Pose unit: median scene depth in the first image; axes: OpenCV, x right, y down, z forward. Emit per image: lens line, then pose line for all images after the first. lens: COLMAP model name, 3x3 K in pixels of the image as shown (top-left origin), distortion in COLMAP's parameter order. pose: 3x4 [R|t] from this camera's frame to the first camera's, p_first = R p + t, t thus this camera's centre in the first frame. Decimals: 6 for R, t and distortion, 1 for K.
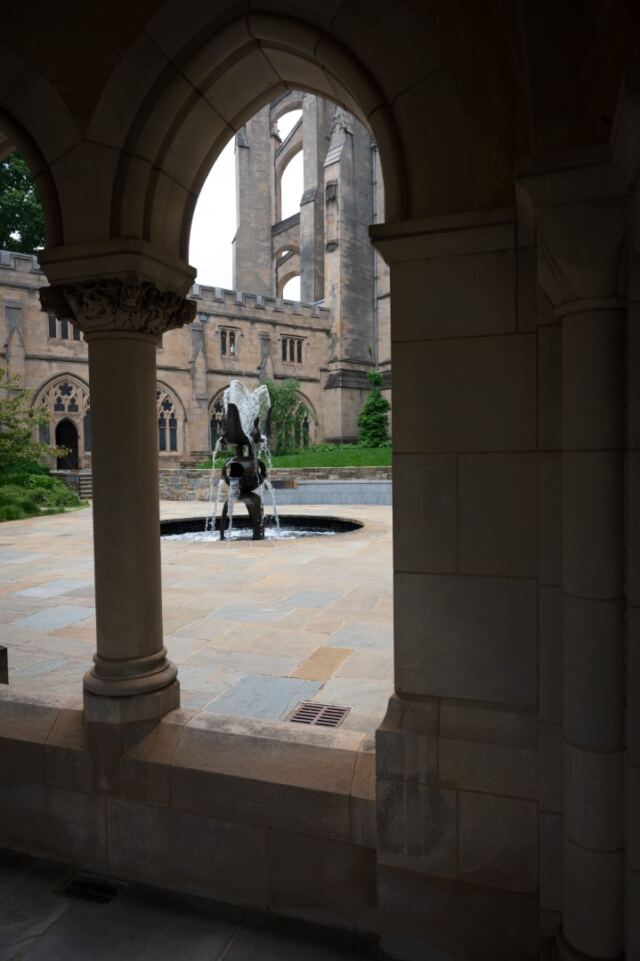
lens RADIAL K [[673.0, 0, 320.0], [0, 673.0, 480.5], [0, 0, 1]] dist [-0.001980, -0.002889]
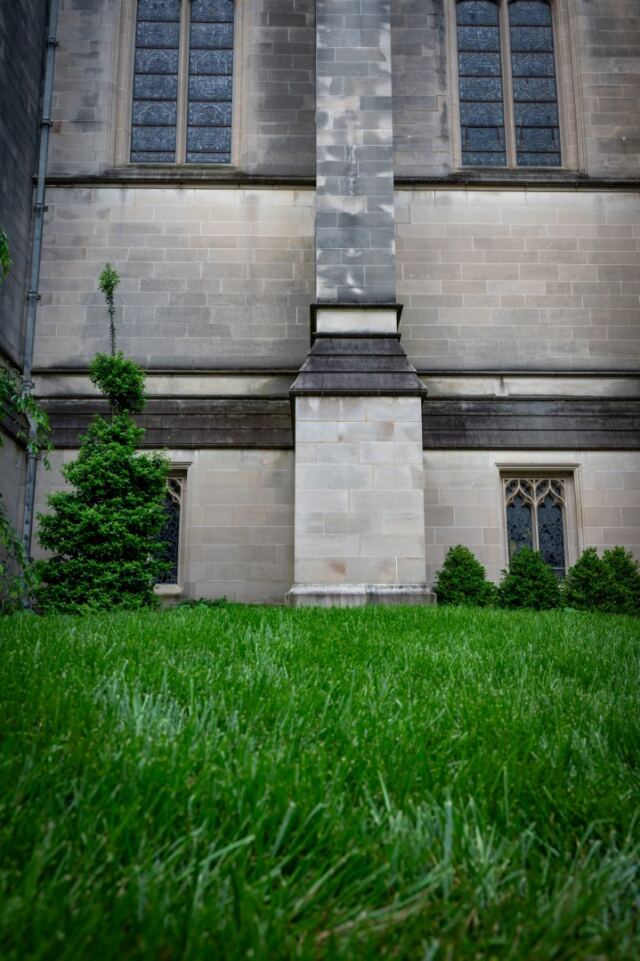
lens RADIAL K [[872.9, 0, 320.0], [0, 872.9, 480.5], [0, 0, 1]] dist [0.004704, 0.000420]
pose [[0.696796, 0.165361, 0.697948, -0.101240], [0.019087, 0.968443, -0.248504, -0.019436], [-0.717015, 0.186478, 0.671651, 0.670614]]
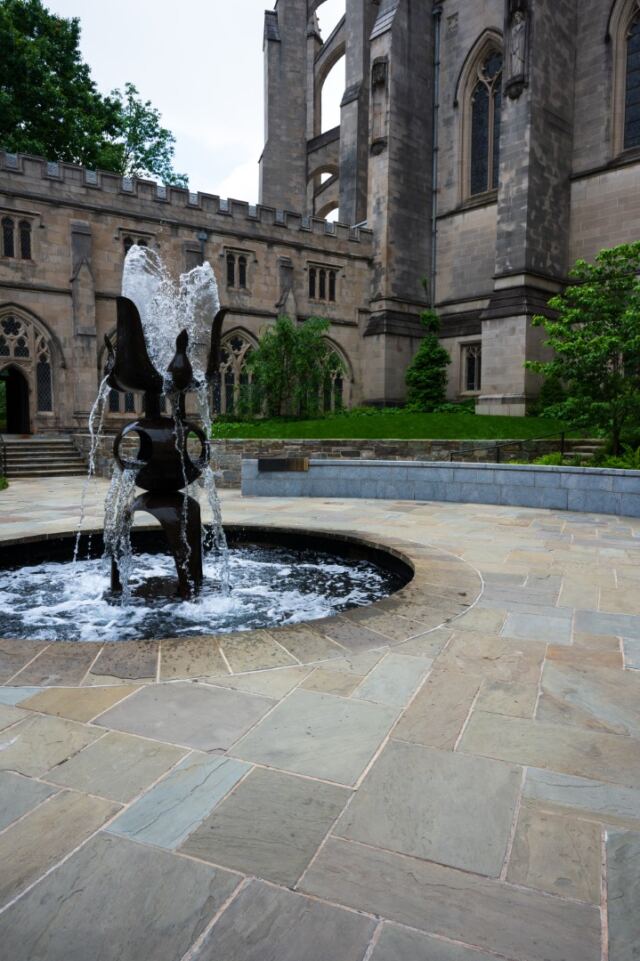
lens RADIAL K [[673.0, 0, 320.0], [0, 673.0, 480.5], [0, 0, 1]] dist [-0.001980, -0.002889]
pose [[0.997424, 0.024460, -0.067437, 0.012685], [-0.021215, 0.998602, 0.048419, -0.006848], [0.068527, -0.046863, 0.996548, 0.220932]]
